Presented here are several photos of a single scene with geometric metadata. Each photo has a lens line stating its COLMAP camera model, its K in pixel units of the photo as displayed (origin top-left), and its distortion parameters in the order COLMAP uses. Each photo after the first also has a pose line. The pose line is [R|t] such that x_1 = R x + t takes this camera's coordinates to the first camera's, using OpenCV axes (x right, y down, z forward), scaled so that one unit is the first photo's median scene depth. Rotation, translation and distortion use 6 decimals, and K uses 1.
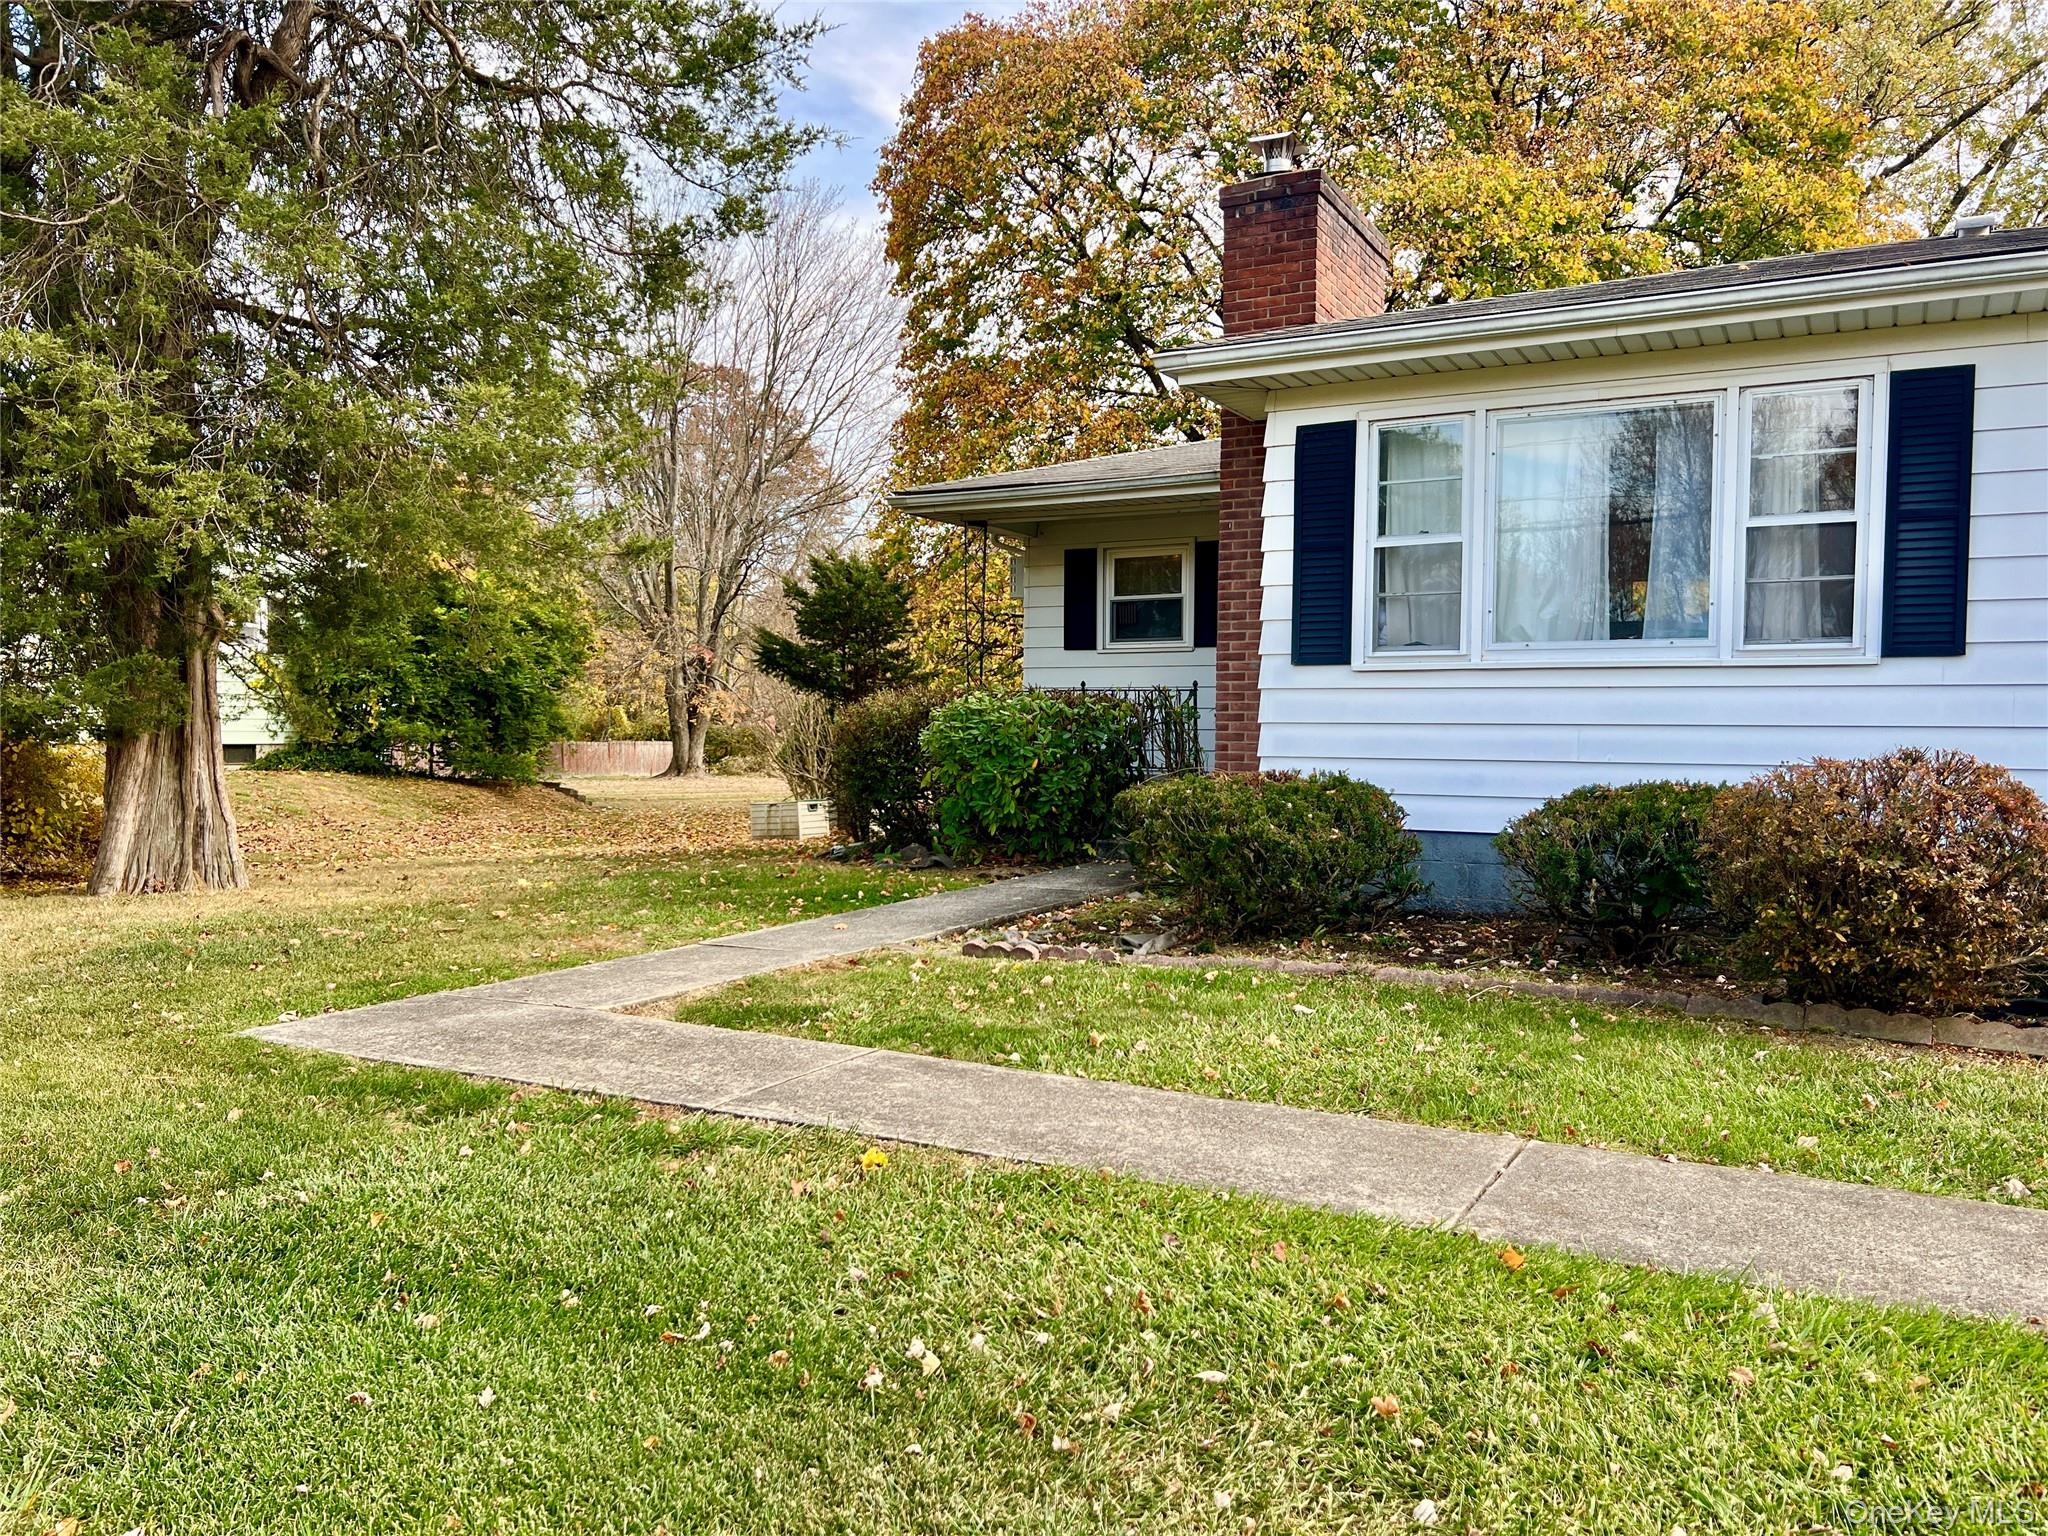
lens RADIAL K [[1538.5, 0, 1040.0], [0, 1538.5, 789.7], [0, 0, 1]] dist [0.052529, -0.061830]
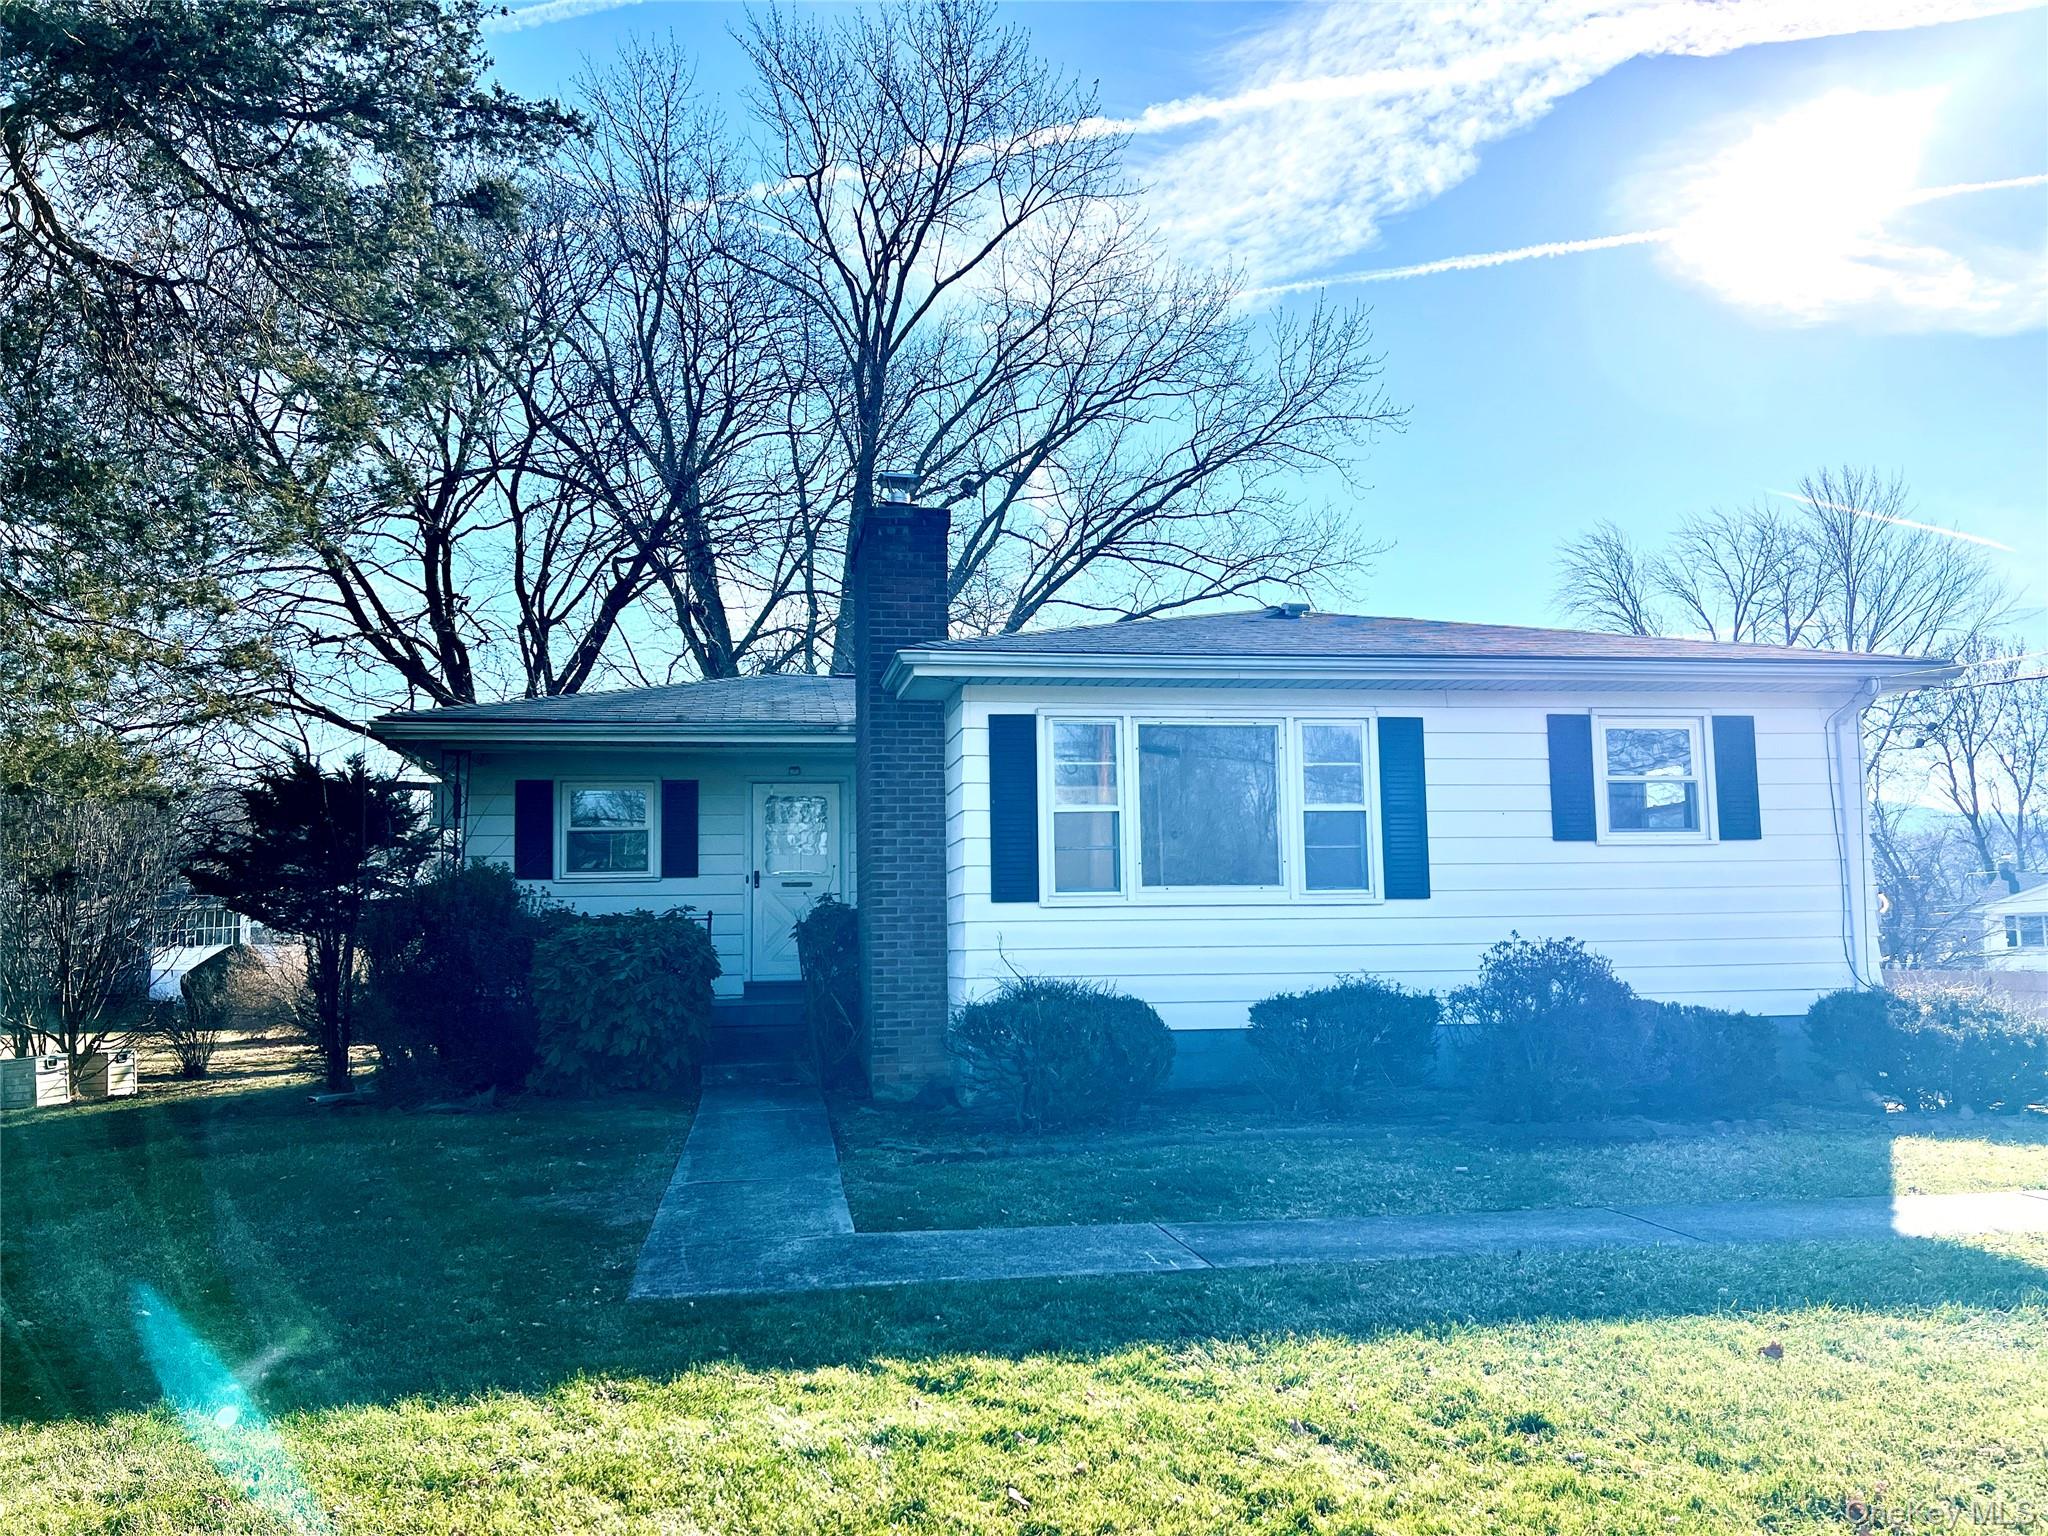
lens RADIAL K [[1533.9, 0, 1030.3], [0, 1533.9, 788.5], [0, 0, 1]] dist [0.060068, -0.070694]
pose [[0.784078, 0.034483, 0.619704, -0.580436], [0.048415, 0.992015, -0.116458, -0.028001], [-0.618771, 0.121315, 0.776147, 0.018270]]
